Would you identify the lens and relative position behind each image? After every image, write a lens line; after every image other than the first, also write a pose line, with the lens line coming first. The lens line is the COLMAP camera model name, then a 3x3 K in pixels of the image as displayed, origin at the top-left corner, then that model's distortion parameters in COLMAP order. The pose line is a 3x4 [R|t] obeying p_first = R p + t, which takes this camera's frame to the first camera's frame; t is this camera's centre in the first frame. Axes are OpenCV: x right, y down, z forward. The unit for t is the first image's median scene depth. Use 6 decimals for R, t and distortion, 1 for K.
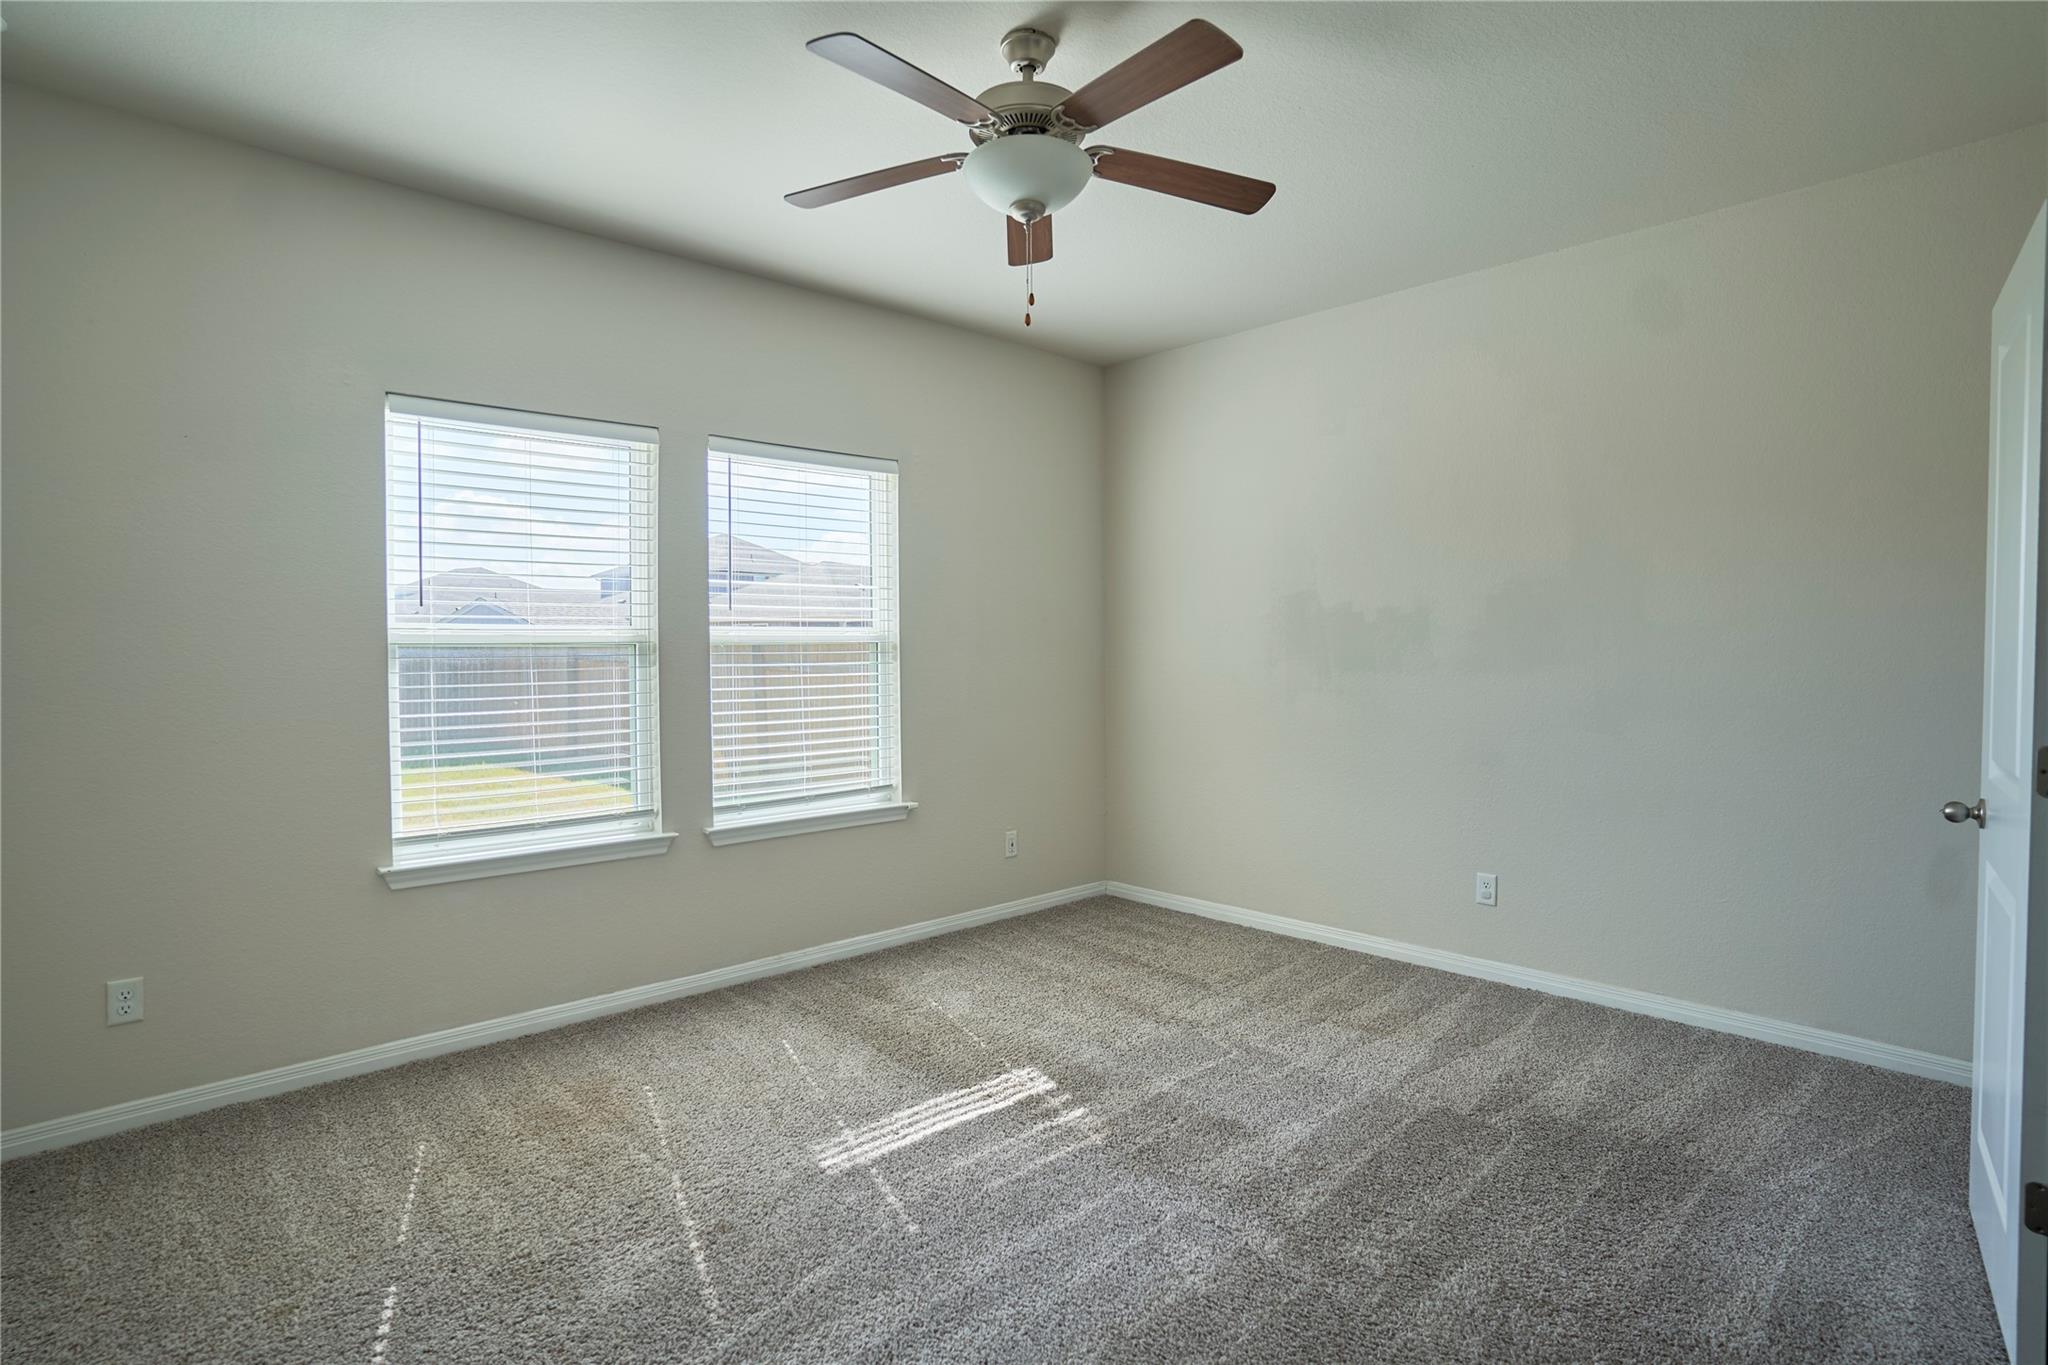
lens RADIAL K [[1043.5, 0, 1013.9], [0, 1043.5, 680.8], [0, 0, 1]] dist [0.013338, 0.002654]
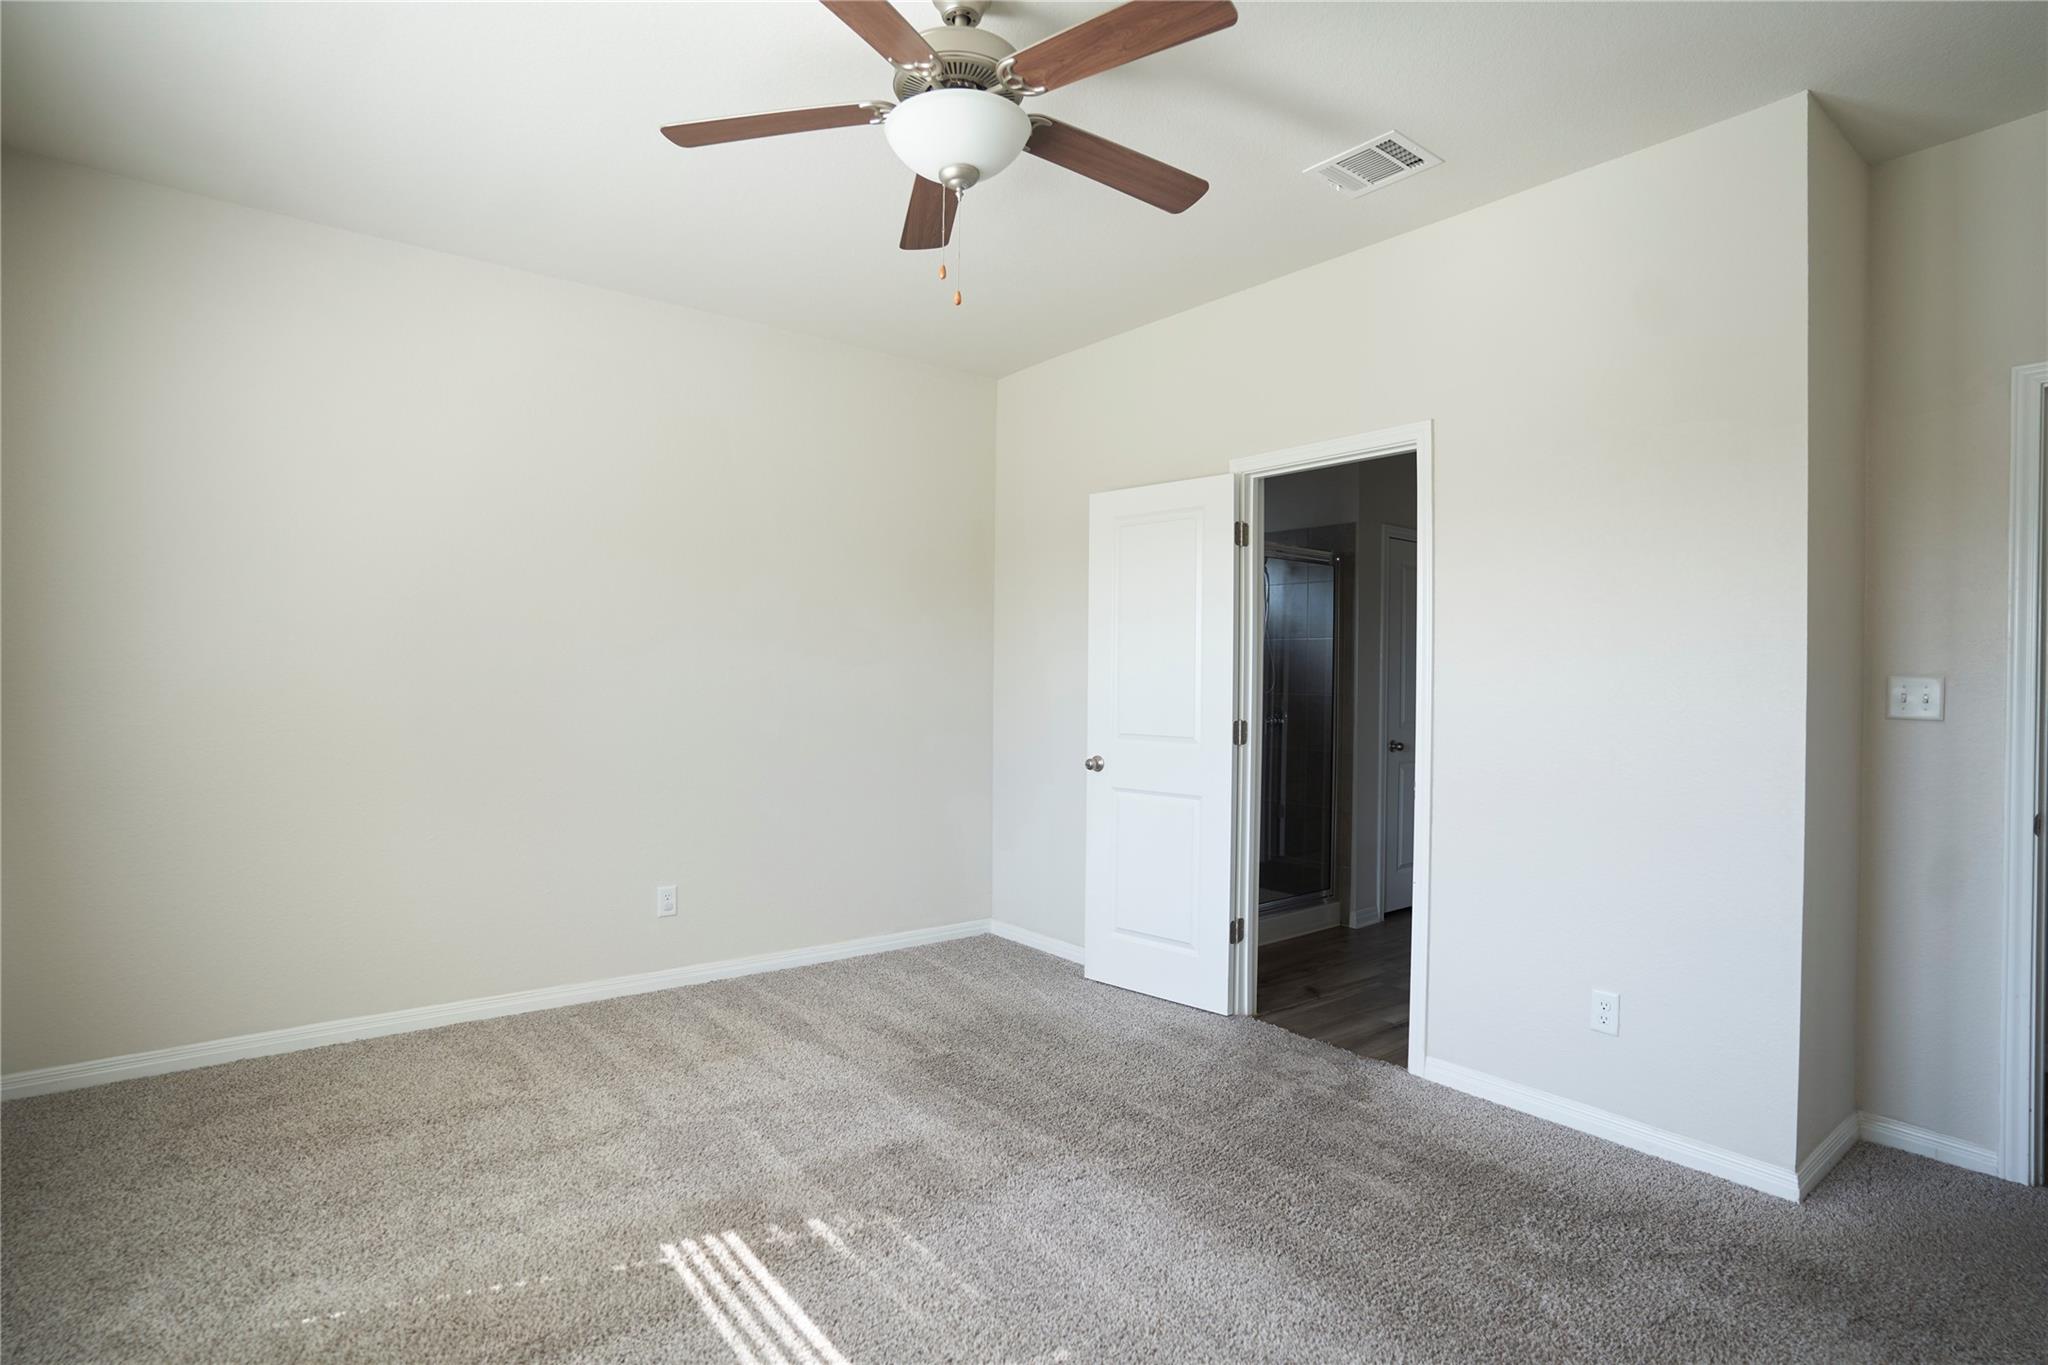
lens RADIAL K [[1043.5, 0, 1030.4], [0, 1043.5, 684.7], [0, 0, 1]] dist [0.013338, 0.002654]
pose [[0.051515, 0.013880, 0.998576, -0.687909], [-0.002581, 0.999902, -0.013766, -0.002683], [-0.998669, -0.001868, 0.051546, 0.712837]]
